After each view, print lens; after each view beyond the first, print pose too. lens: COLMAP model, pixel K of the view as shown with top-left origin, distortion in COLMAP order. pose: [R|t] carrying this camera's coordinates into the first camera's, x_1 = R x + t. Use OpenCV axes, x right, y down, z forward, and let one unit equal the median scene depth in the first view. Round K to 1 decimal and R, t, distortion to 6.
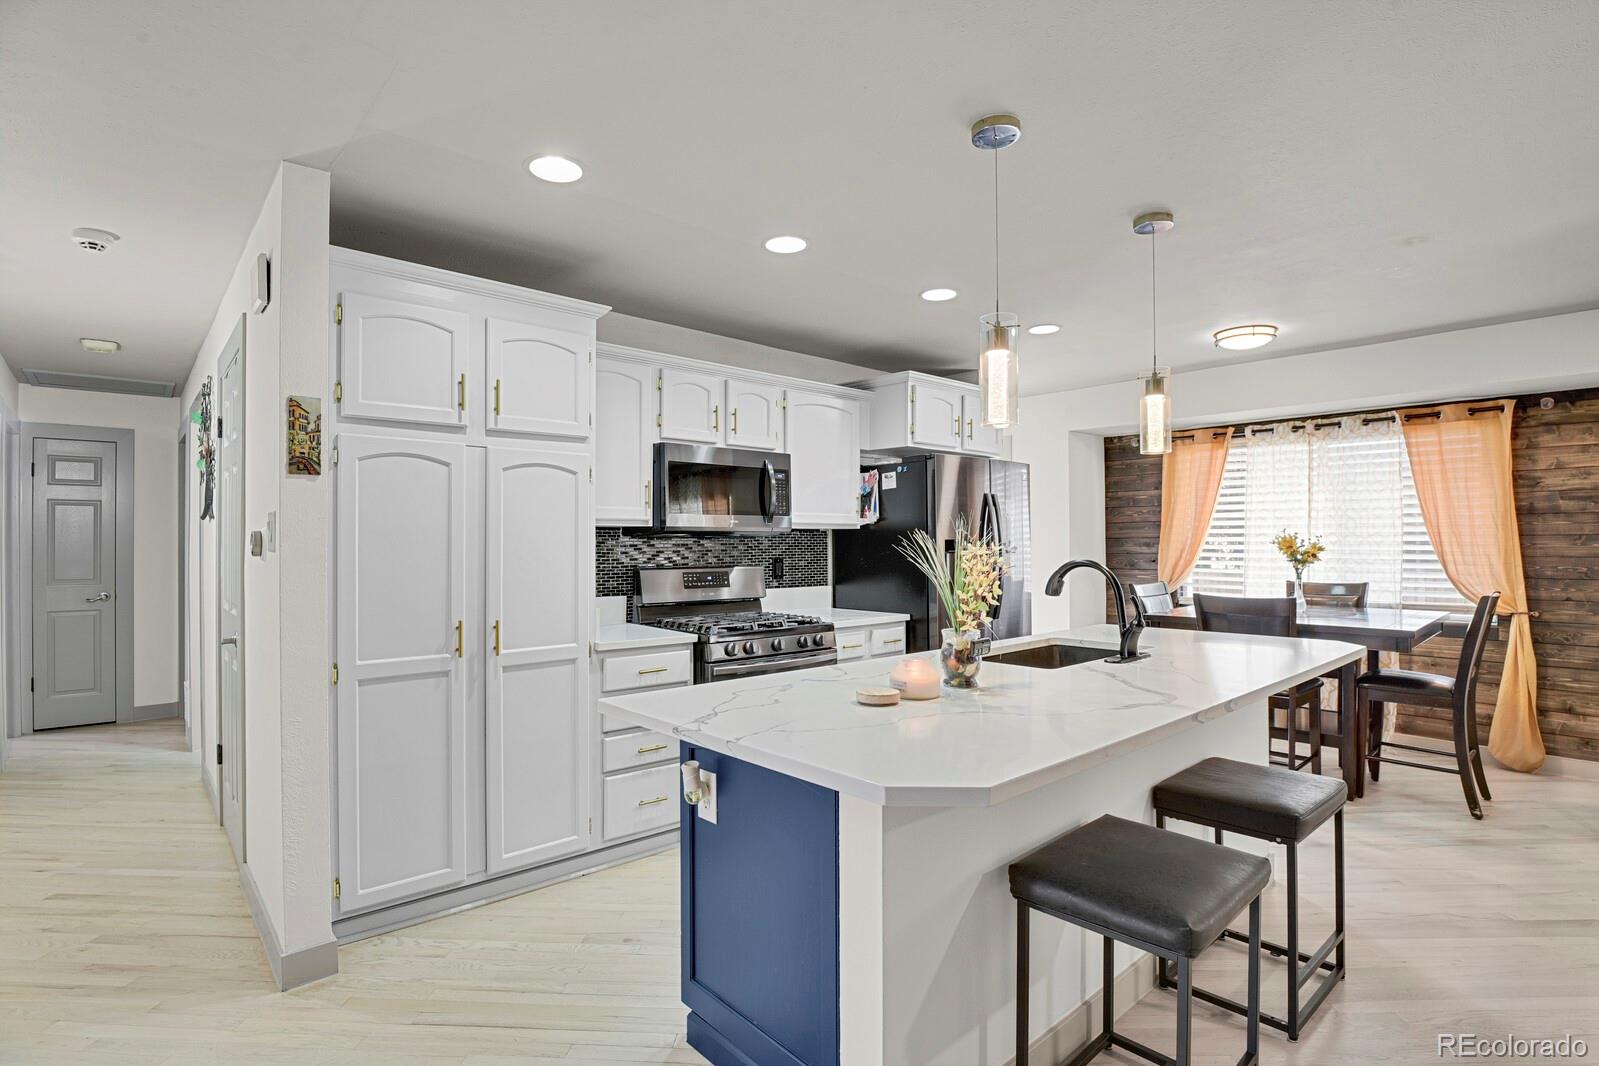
lens RADIAL K [[783.1, 0, 803.0], [0, 783.1, 536.7], [0, 0, 1]] dist [-0.023500, -0.004224]
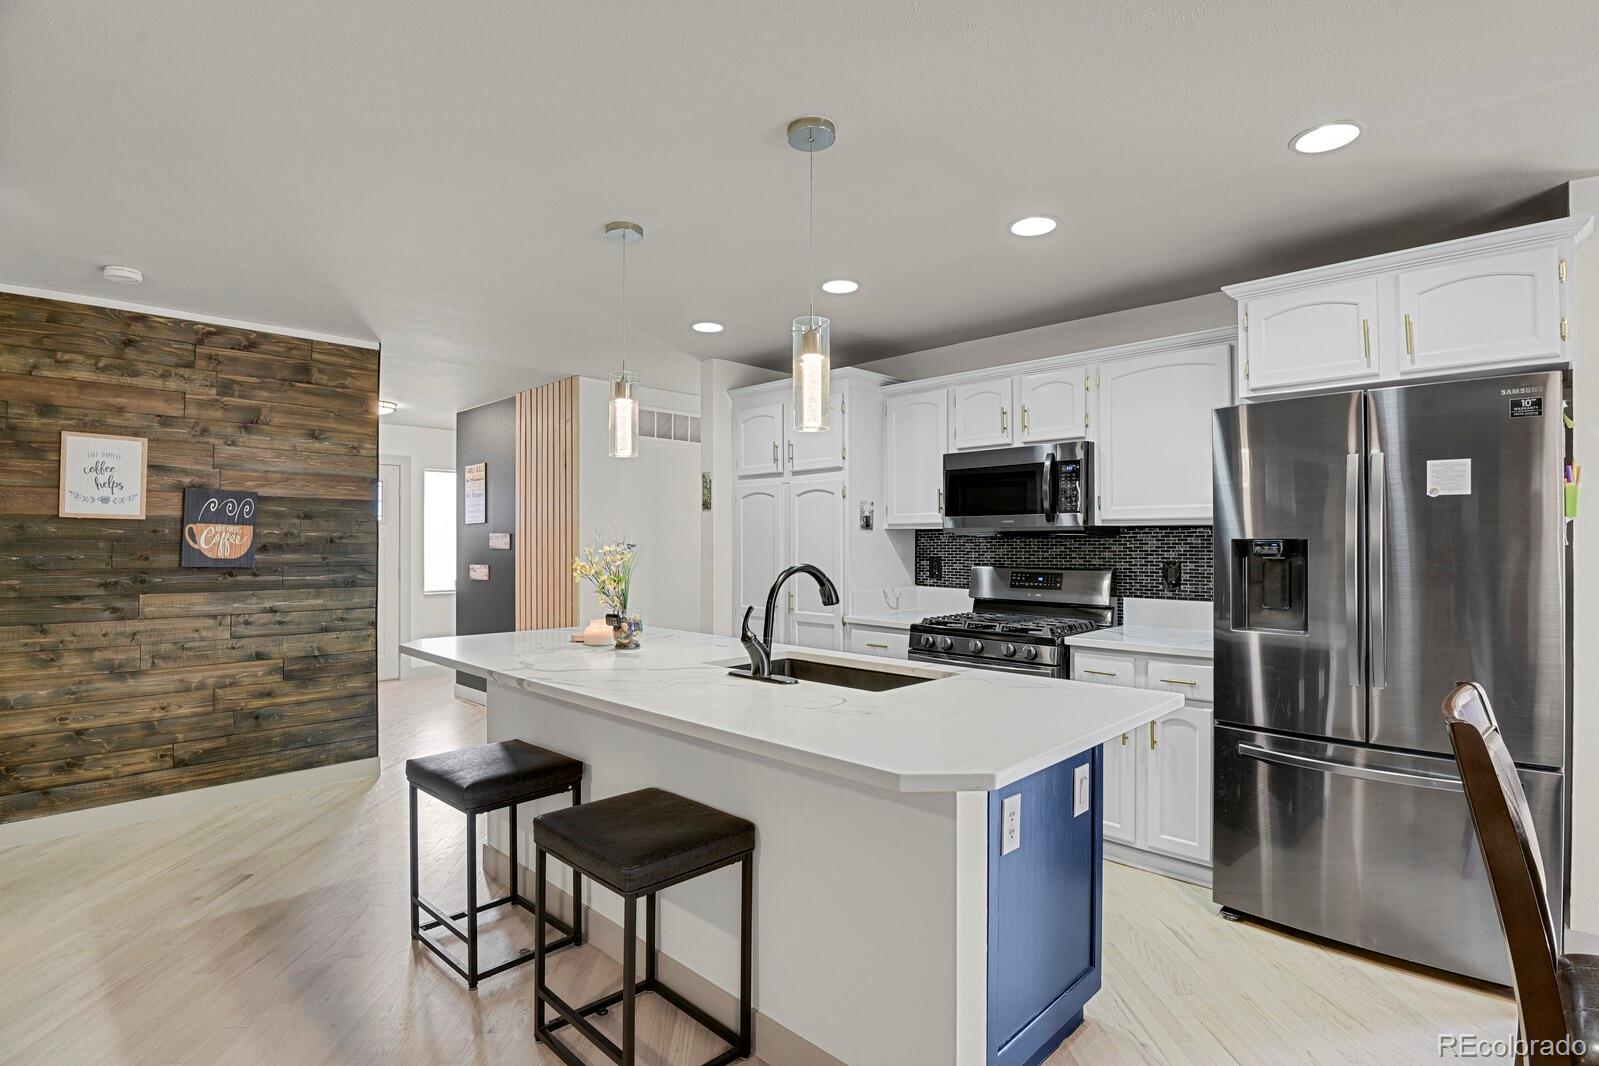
lens RADIAL K [[783.1, 0, 805.5], [0, 783.1, 538.6], [0, 0, 1]] dist [-0.023500, -0.004224]
pose [[0.069240, -0.000964, -0.997600, 0.809399], [0.008294, 0.999966, -0.000390, 0.000079], [0.997566, -0.008248, 0.069246, 0.617152]]
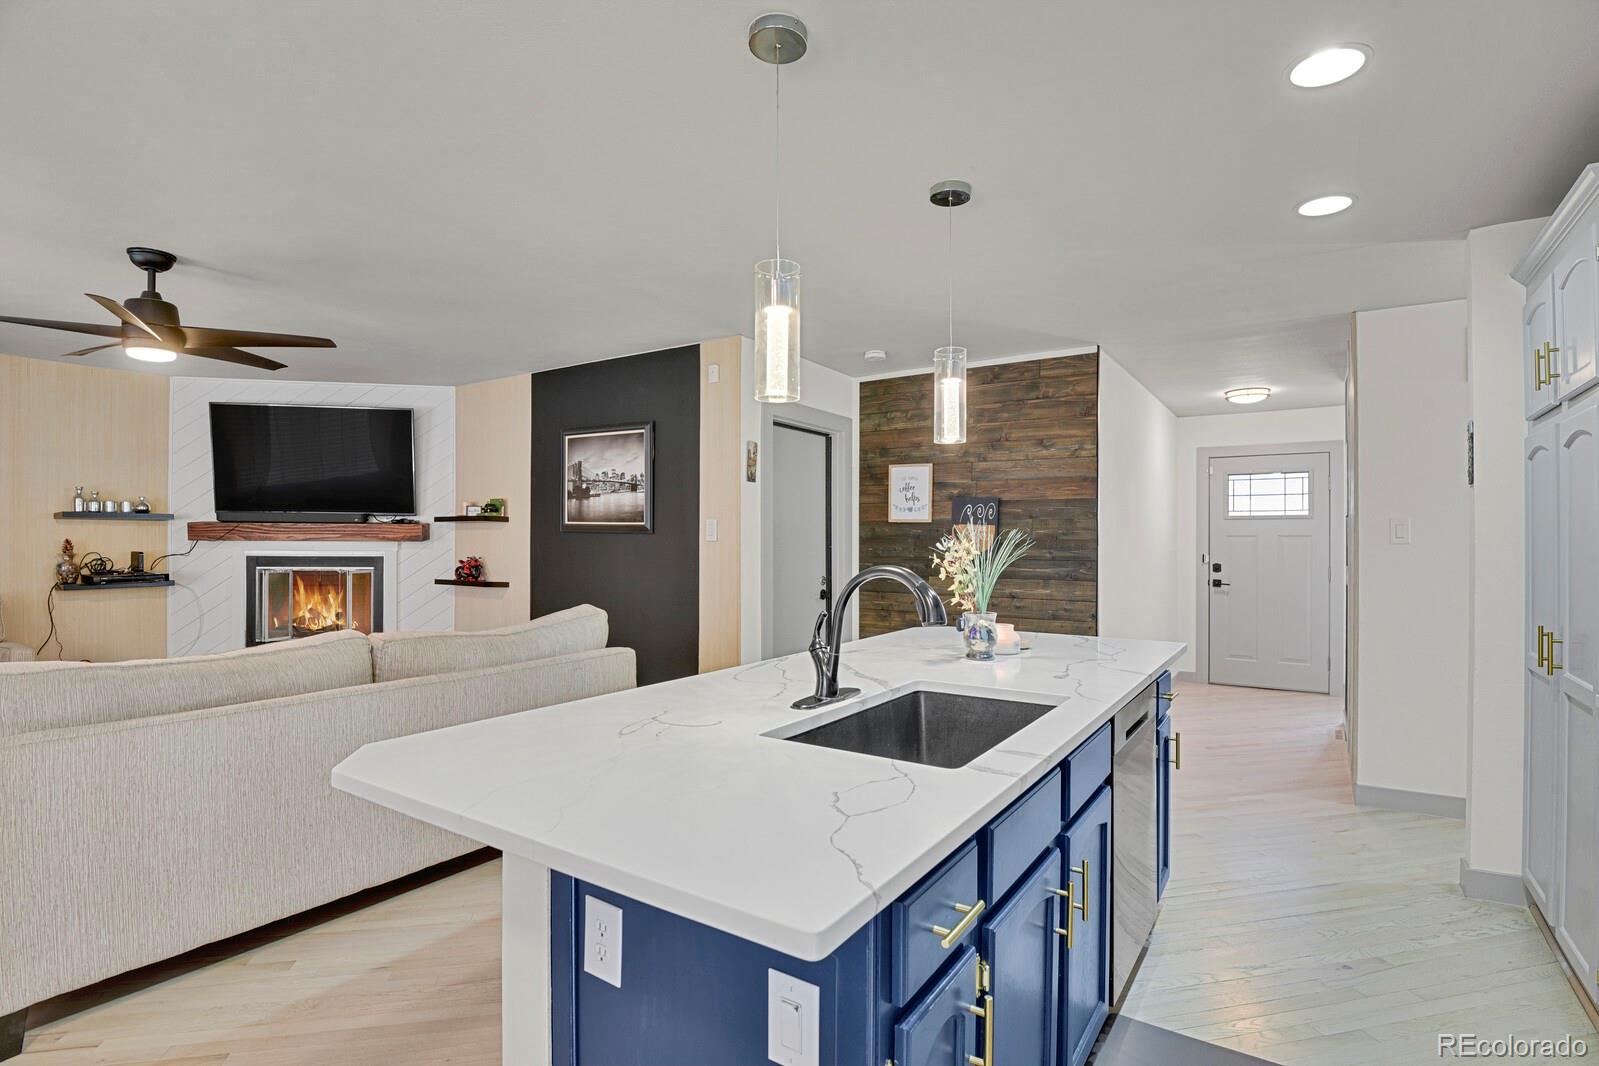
lens RADIAL K [[783.1, 0, 803.4], [0, 783.1, 536.0], [0, 0, 1]] dist [-0.023500, -0.004224]
pose [[-0.968612, 0.000763, -0.248577, 0.384996], [0.004546, 0.999882, -0.014644, 0.010041], [0.248537, -0.015314, -0.968501, 1.067037]]
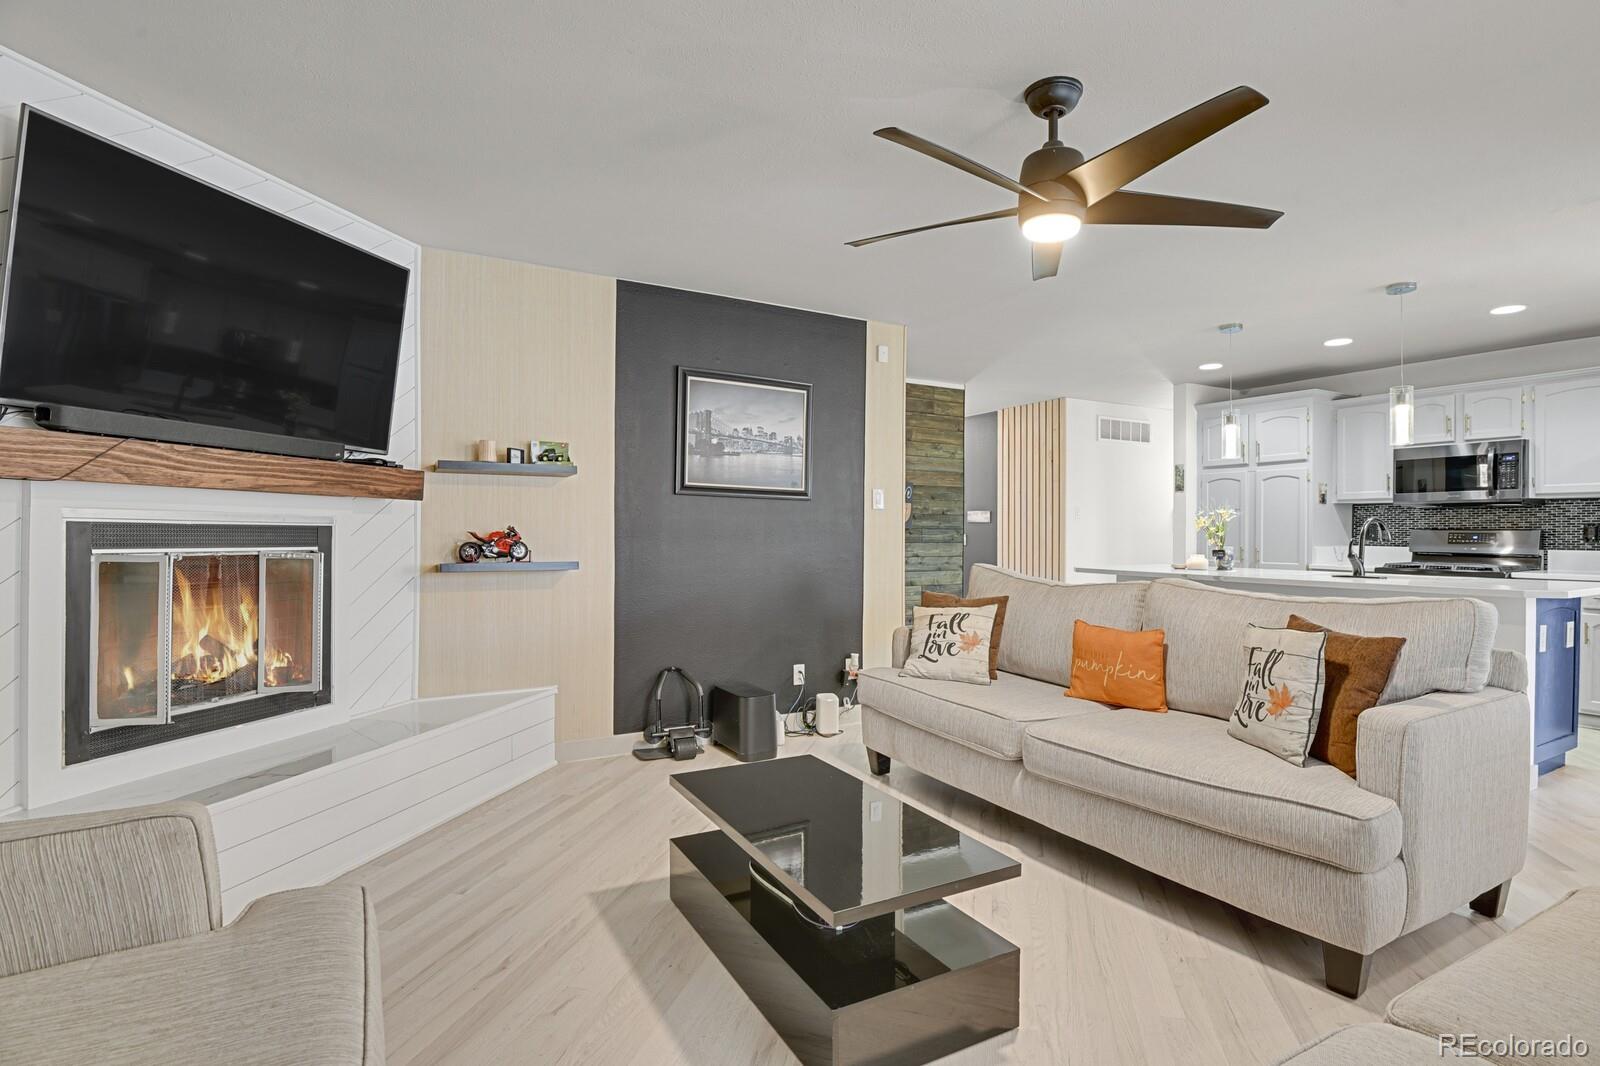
lens RADIAL K [[783.5, 0, 803.2], [0, 783.5, 539.5], [0, 0, 1]] dist [-0.023500, -0.004224]
pose [[-0.214001, 0.013600, -0.976739, 1.399695], [0.007350, 0.999897, 0.012312, 0.030350], [0.976806, -0.004544, -0.214079, 0.131936]]
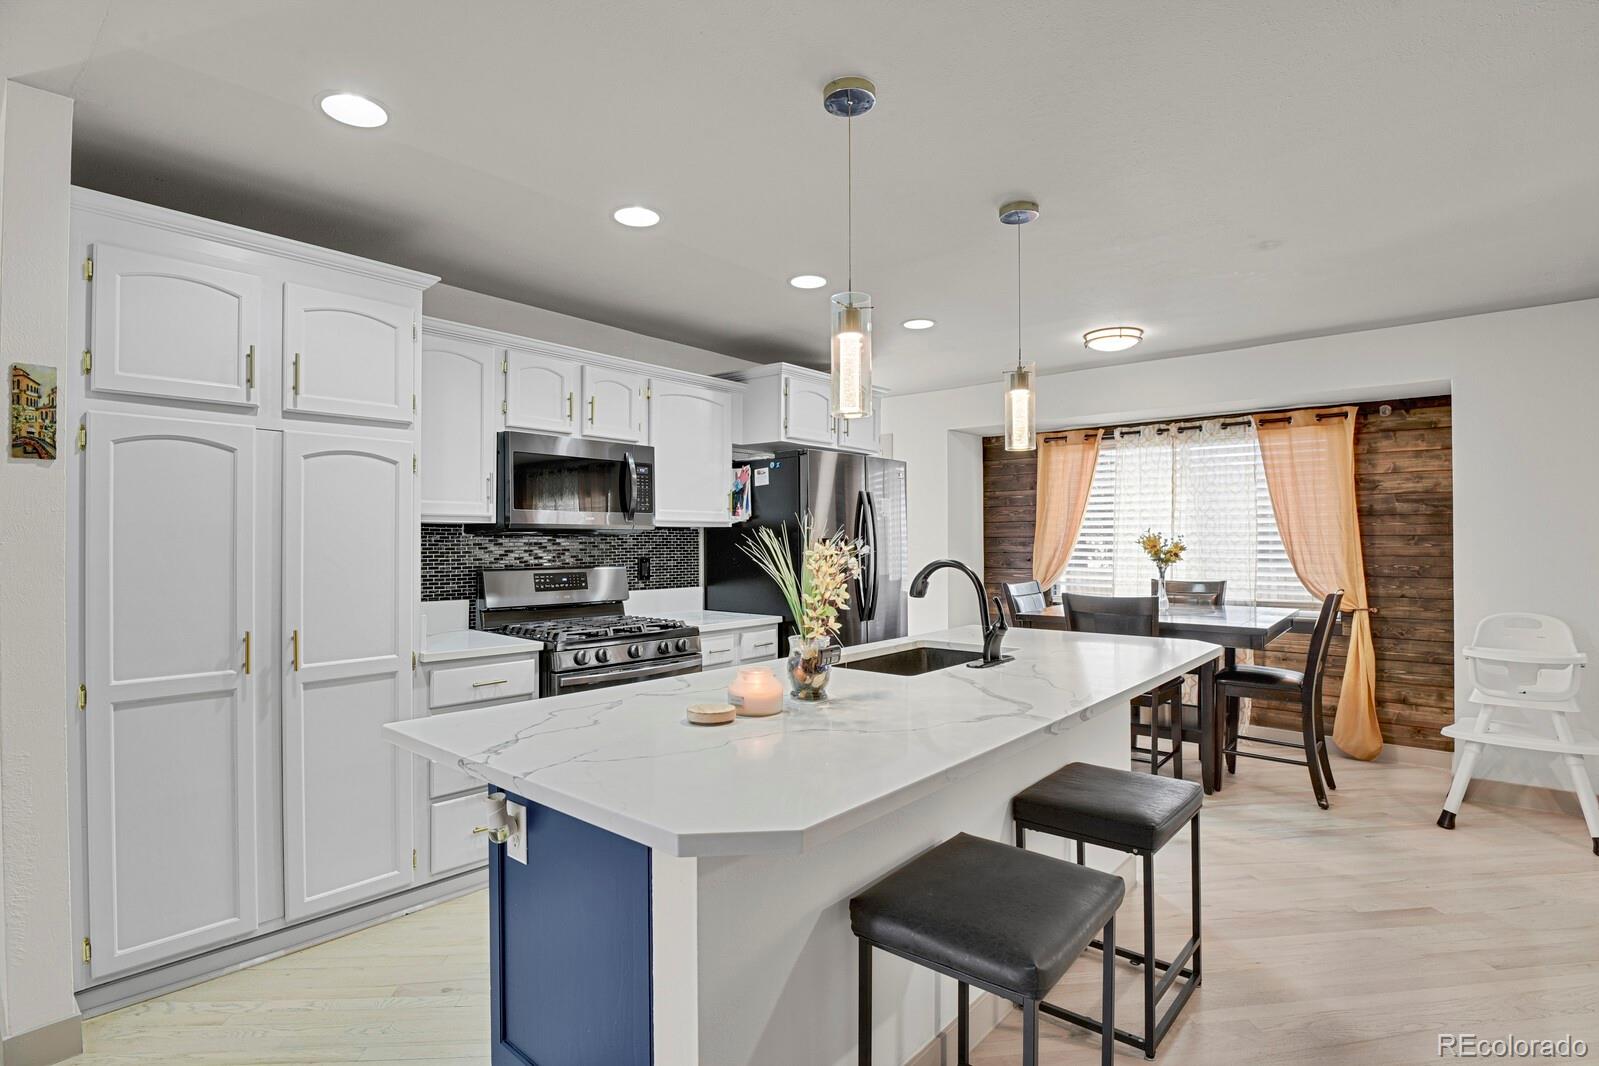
lens RADIAL K [[783.1, 0, 803.5], [0, 783.1, 536.8], [0, 0, 1]] dist [-0.023500, -0.004224]
pose [[0.991351, 0.002268, 0.131215, 0.037776], [-0.002483, 0.999996, 0.001474, 0.000129], [-0.131211, -0.001788, 0.991353, 0.046342]]
